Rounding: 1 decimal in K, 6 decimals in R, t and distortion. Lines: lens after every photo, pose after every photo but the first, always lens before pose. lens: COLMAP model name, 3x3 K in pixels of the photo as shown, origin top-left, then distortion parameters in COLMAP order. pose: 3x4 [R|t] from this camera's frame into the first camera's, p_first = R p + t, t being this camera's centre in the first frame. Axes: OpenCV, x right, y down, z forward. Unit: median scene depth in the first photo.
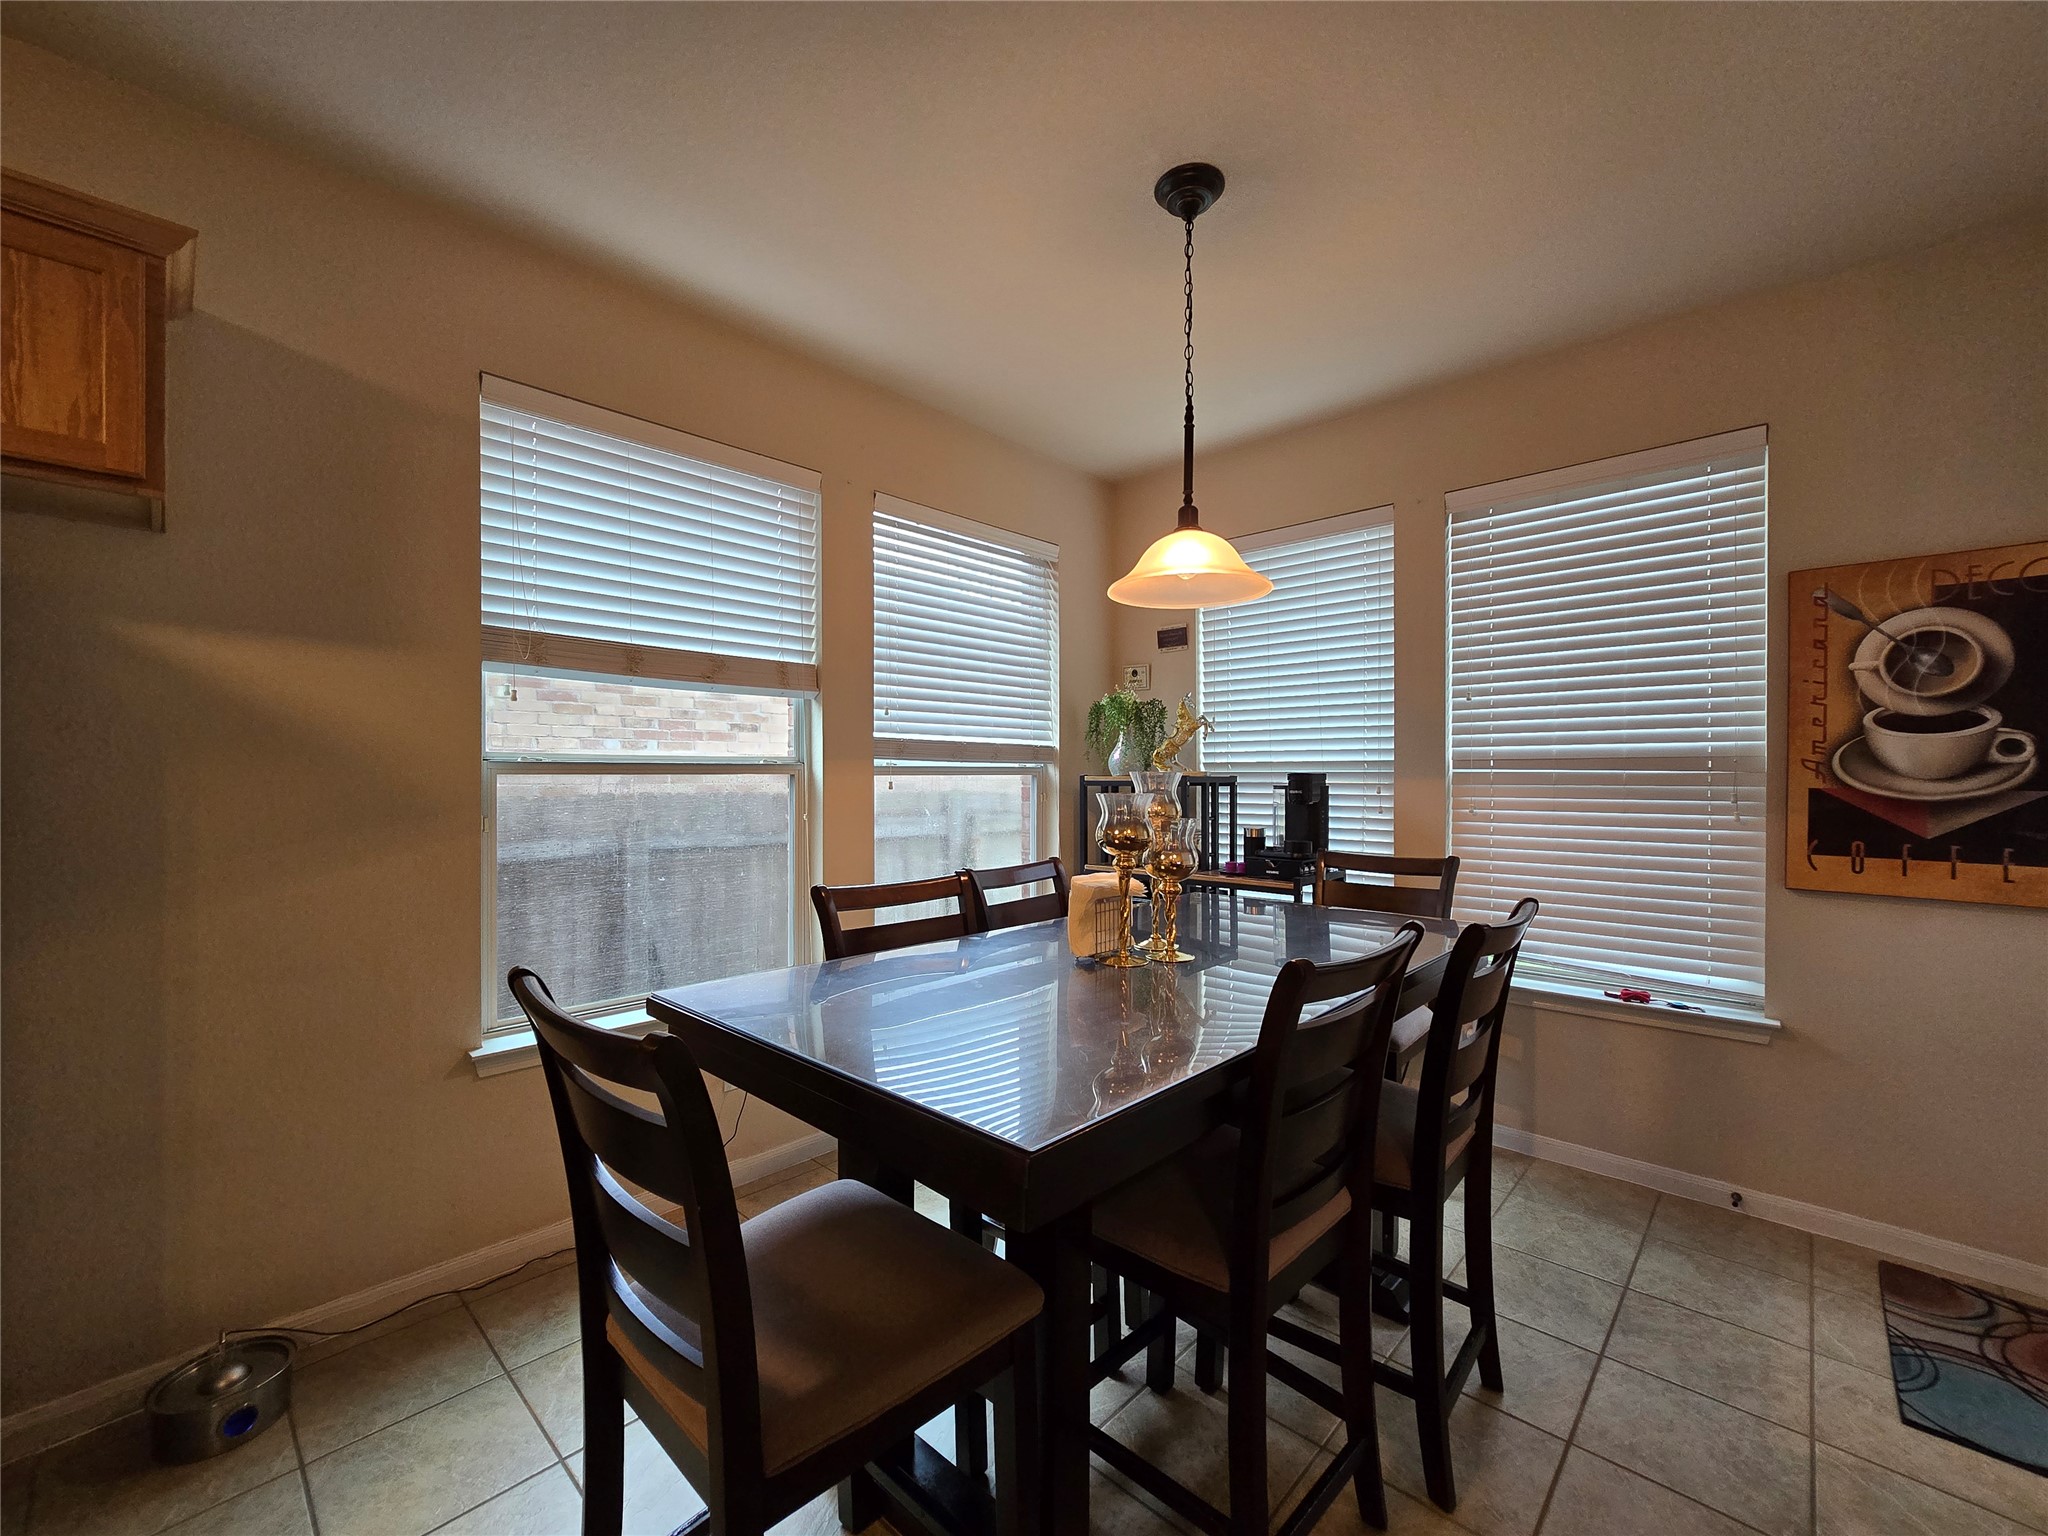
lens RADIAL K [[839.5, 0, 1019.7], [0, 839.5, 782.6], [0, 0, 1]] dist [0.001371, -0.000031]
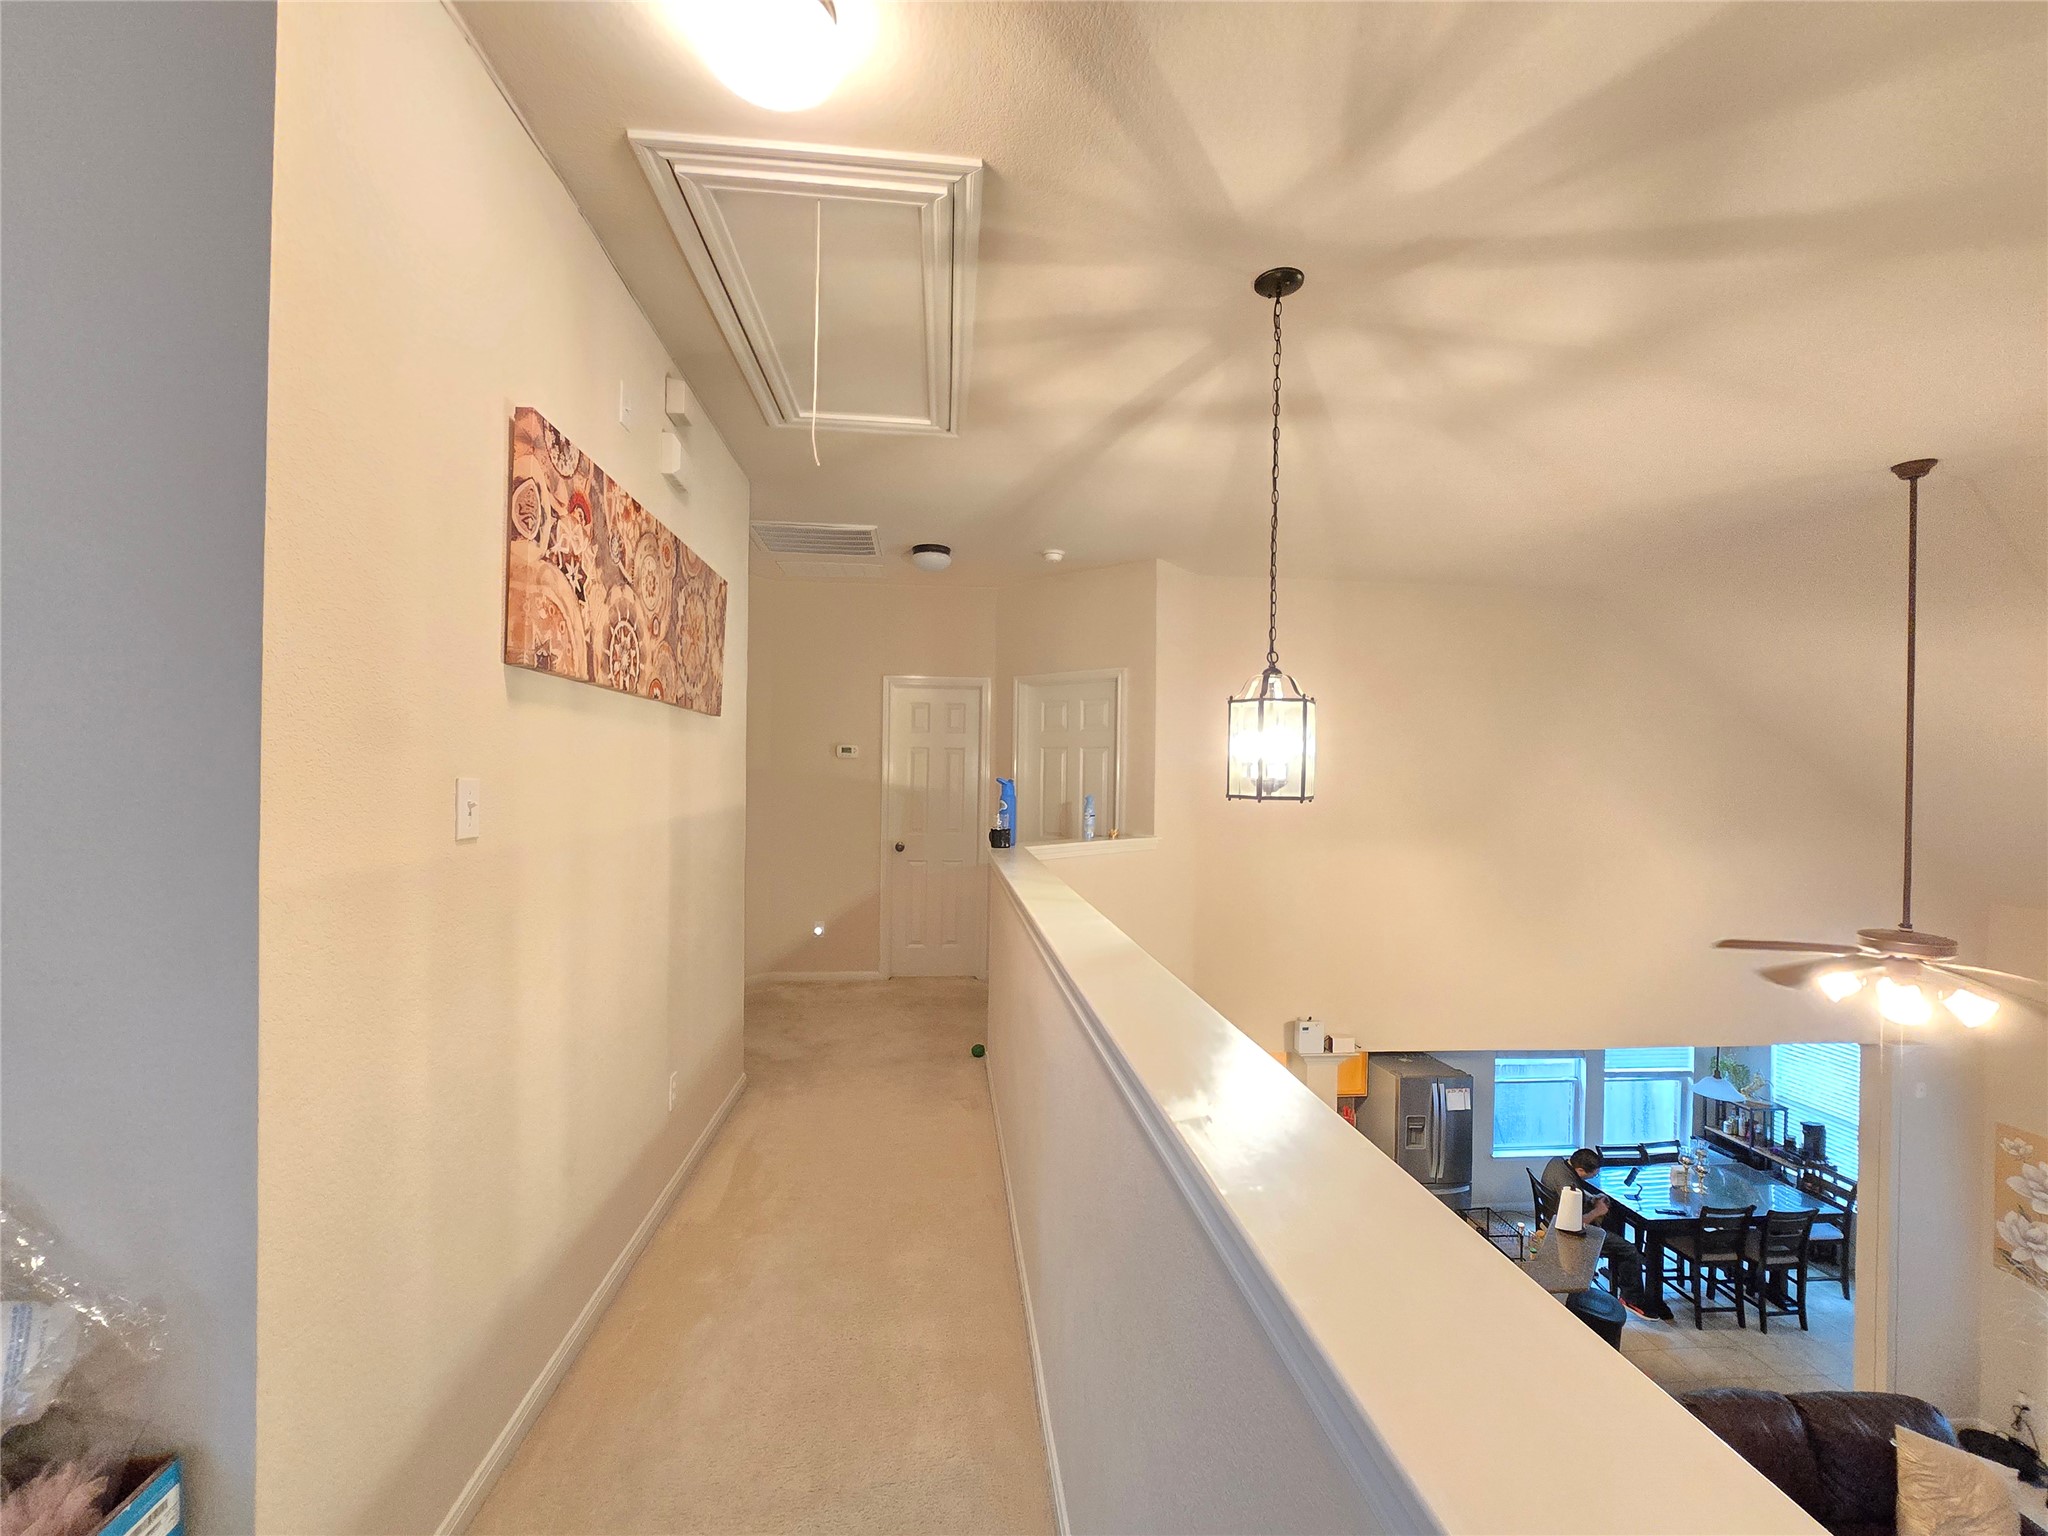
lens RADIAL K [[839.5, 0, 1018.3], [0, 839.5, 774.5], [0, 0, 1]] dist [0.001371, -0.000031]
pose [[0.747306, 0.008750, -0.664423, 0.255811], [-0.017125, 0.999835, -0.006094, -1.118299], [0.664259, 0.015932, 0.747332, -2.769310]]
